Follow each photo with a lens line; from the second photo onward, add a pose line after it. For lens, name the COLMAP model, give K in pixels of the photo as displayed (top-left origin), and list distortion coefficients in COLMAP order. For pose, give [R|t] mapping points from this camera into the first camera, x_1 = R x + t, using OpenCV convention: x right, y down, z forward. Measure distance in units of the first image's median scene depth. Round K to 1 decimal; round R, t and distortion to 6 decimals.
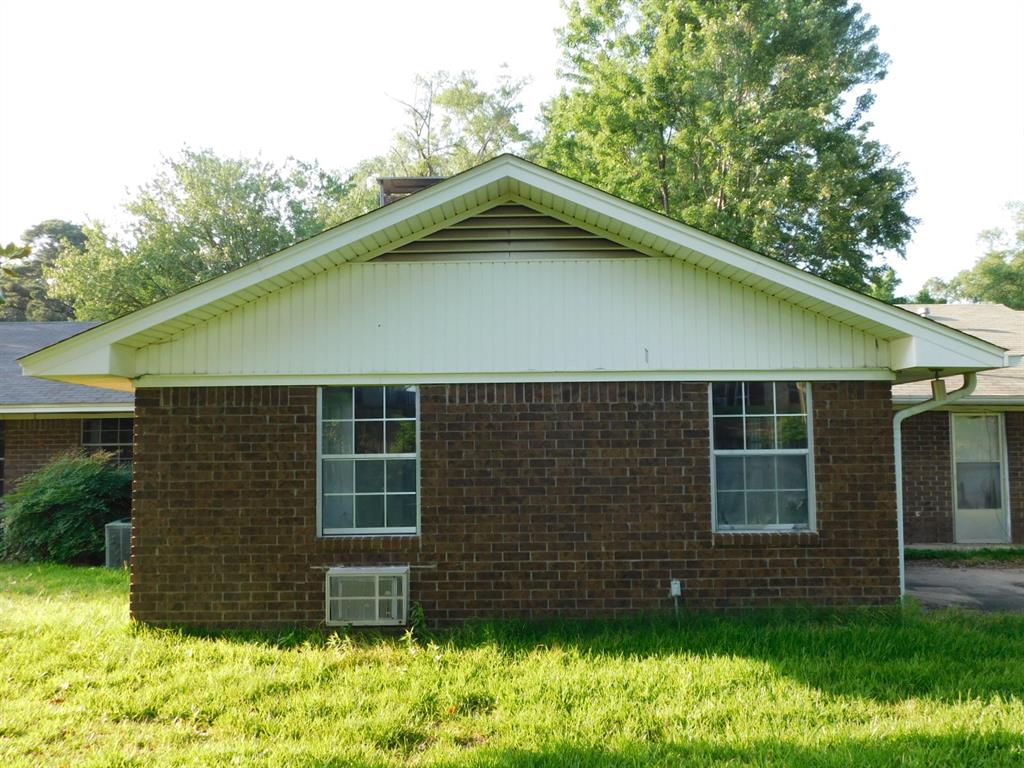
lens RADIAL K [[898.4, 0, 511.7], [0, 898.4, 383.6], [0, 0, 1]] dist [-0.014710, -0.000692]
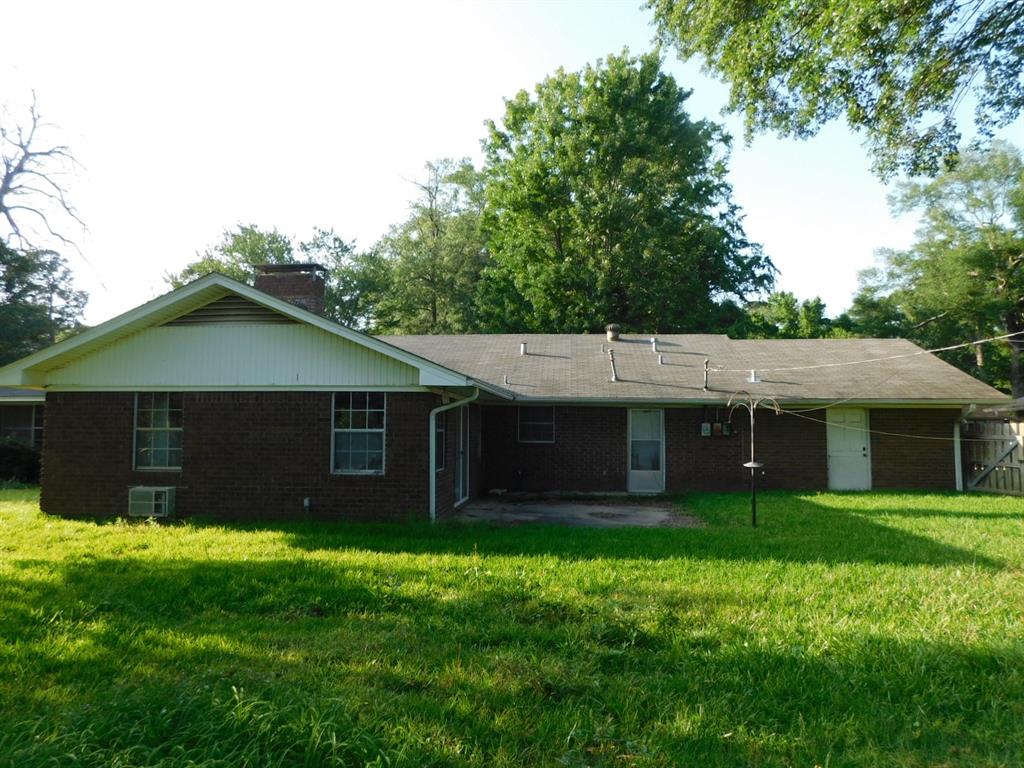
lens RADIAL K [[681.2, 0, 513.0], [0, 681.2, 389.6], [0, 0, 1]] dist [-0.035621, 0.009549]
pose [[0.996676, 0.011079, -0.080707, 0.700018], [-0.009725, 0.999806, 0.017157, -0.034040], [0.080882, -0.016316, 0.996590, -0.357966]]
